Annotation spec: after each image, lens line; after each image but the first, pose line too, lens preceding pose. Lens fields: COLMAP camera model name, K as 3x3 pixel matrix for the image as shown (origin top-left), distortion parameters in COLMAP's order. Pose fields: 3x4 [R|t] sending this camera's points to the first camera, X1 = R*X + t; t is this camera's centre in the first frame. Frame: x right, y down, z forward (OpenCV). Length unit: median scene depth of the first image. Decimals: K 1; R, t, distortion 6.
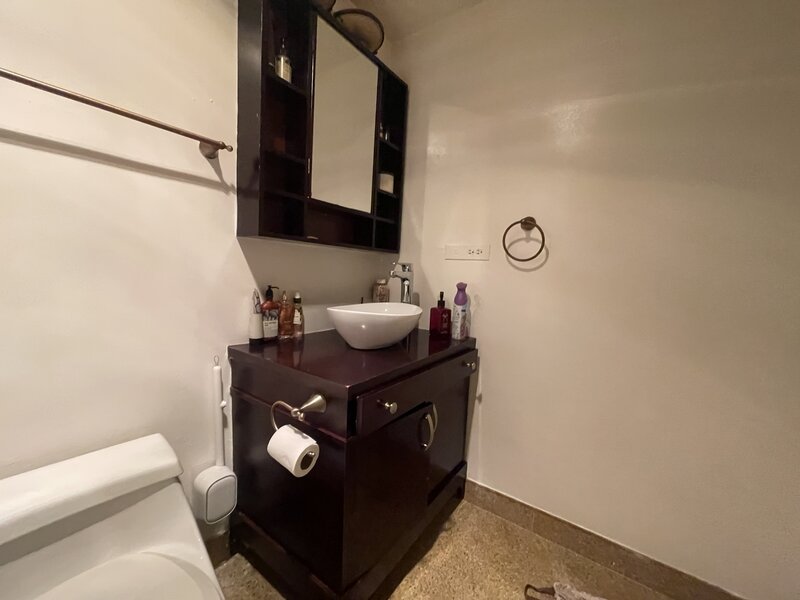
lens RADIAL K [[327.7, 0, 397.7], [0, 327.7, 302.9], [0, 0, 1]] dist [0.002356, -0.000202]
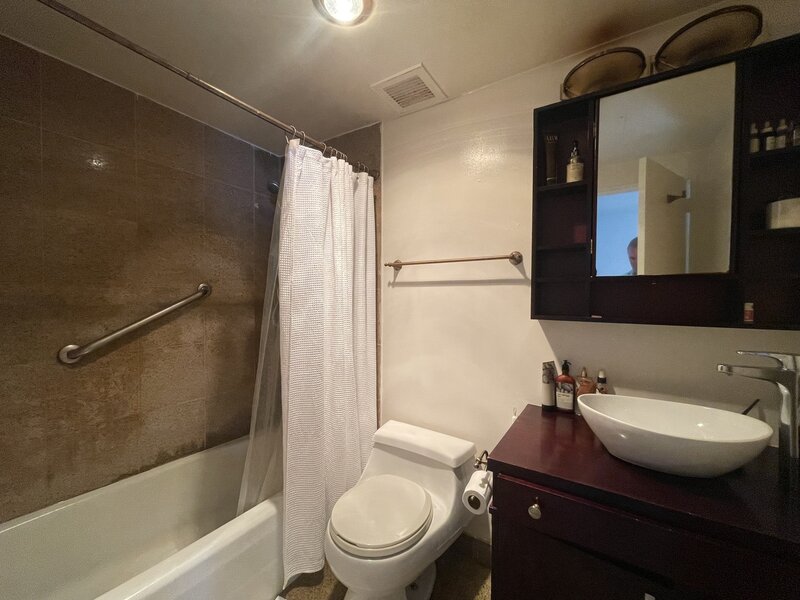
lens RADIAL K [[327.7, 0, 397.7], [0, 327.7, 302.9], [0, 0, 1]] dist [0.002356, -0.000202]
pose [[0.033355, -0.032932, -0.998901, 0.685483], [-0.101515, 0.994176, -0.036166, -0.146659], [0.994275, 0.102610, 0.029817, 0.390742]]
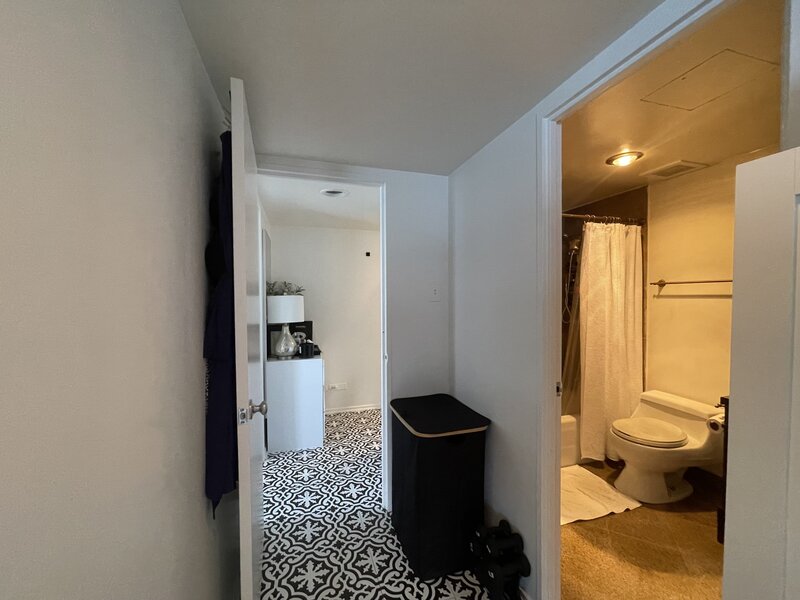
lens RADIAL K [[327.7, 0, 397.7], [0, 327.7, 302.9], [0, 0, 1]] dist [0.002356, -0.000202]
pose [[-0.616583, -0.035989, -0.786467, 1.883612], [-0.107865, 0.993396, 0.039107, -0.144051], [0.779866, 0.108945, -0.616393, 0.406905]]
